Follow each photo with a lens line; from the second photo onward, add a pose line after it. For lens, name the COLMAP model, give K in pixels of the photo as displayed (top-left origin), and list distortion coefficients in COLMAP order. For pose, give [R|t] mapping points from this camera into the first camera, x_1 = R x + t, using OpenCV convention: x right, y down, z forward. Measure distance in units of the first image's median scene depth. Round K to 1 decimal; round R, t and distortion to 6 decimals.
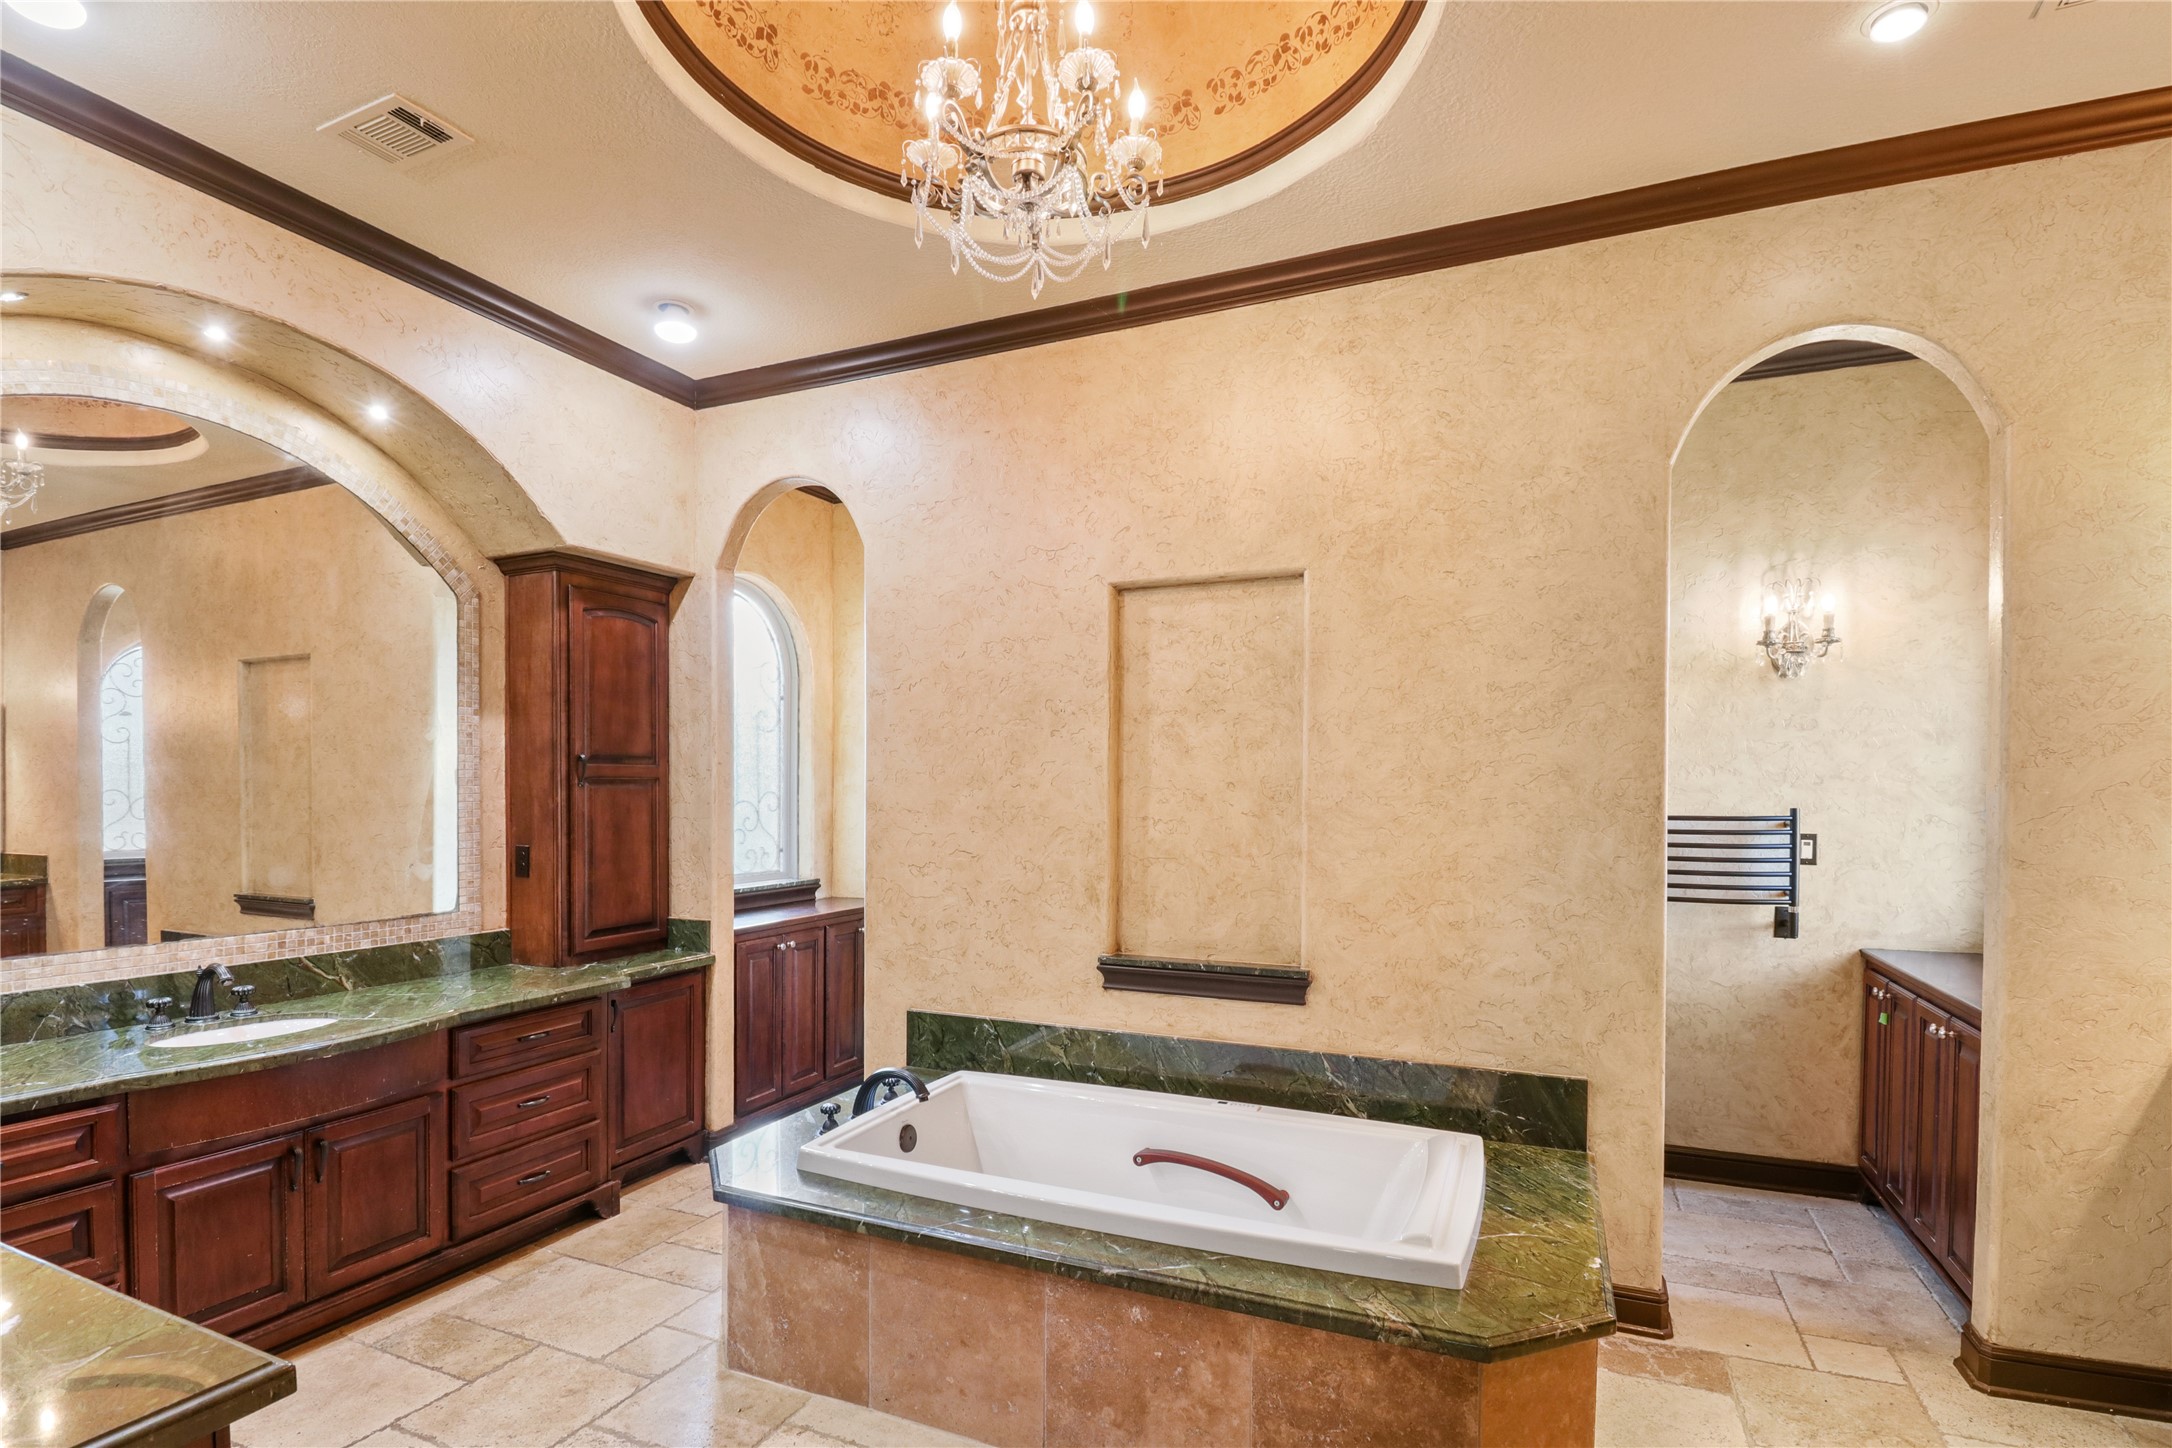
lens RADIAL K [[1033.2, 0, 1034.7], [0, 1033.2, 804.0], [0, 0, 1]] dist [-0.004282, -0.000835]
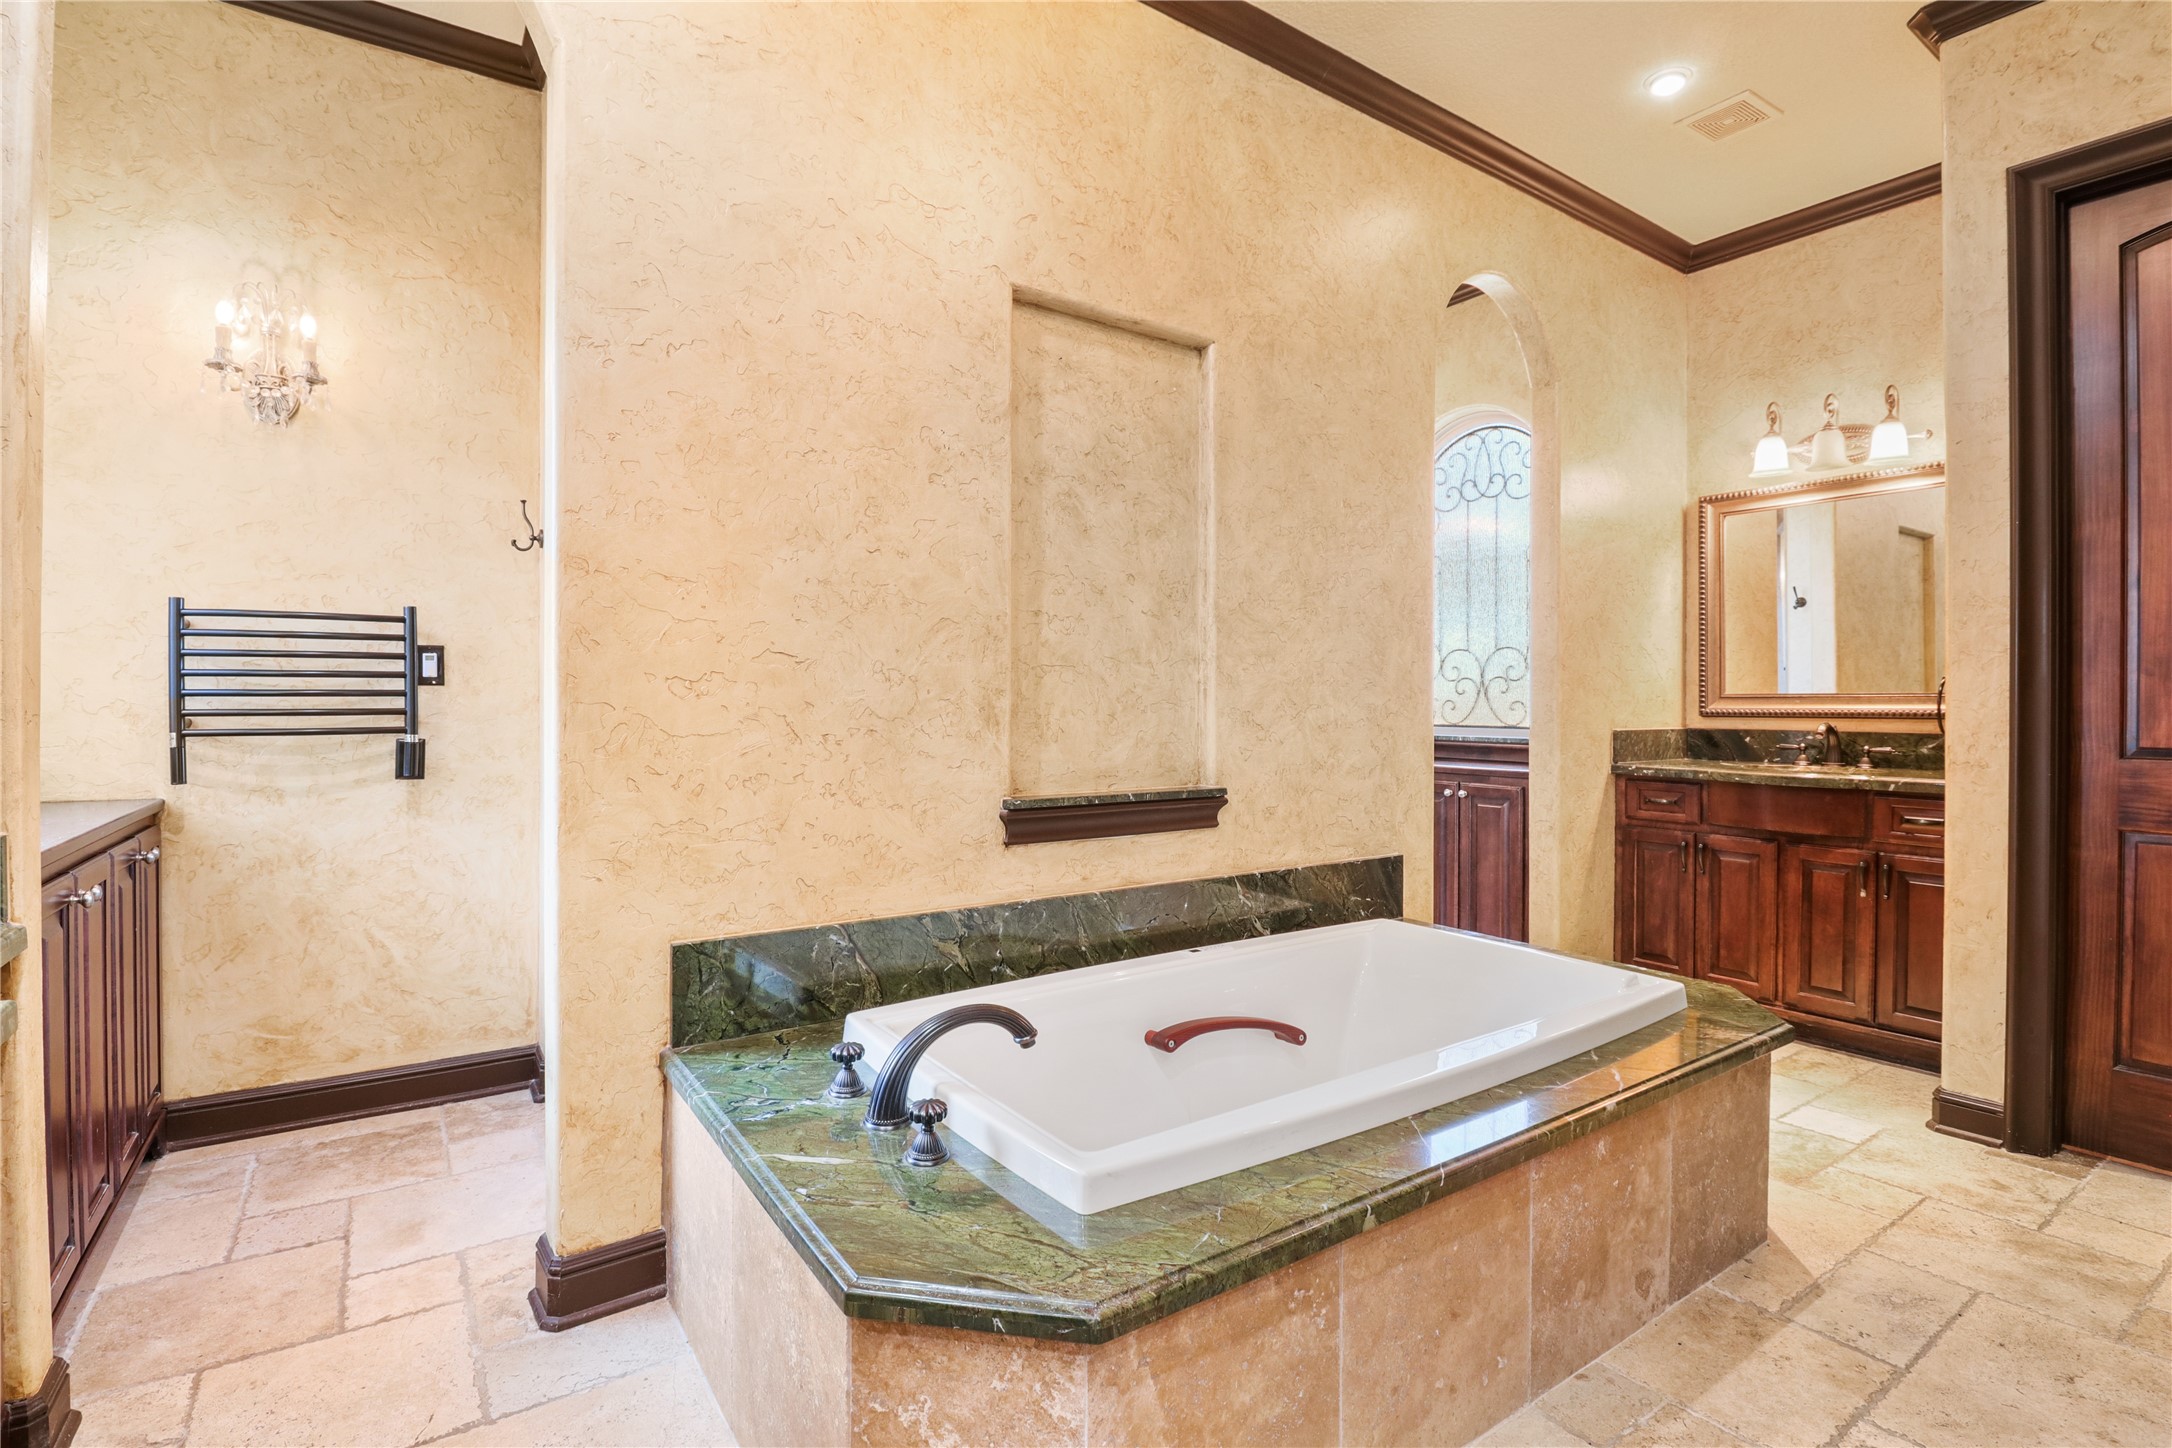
lens RADIAL K [[1033.2, 0, 1075.3], [0, 1033.2, 715.8], [0, 0, 1]] dist [-0.004282, -0.000835]
pose [[0.504116, -0.005139, 0.863621, -0.539139], [0.006997, 0.999974, 0.001866, 0.089259], [-0.863608, 0.005102, 0.504139, 0.608738]]
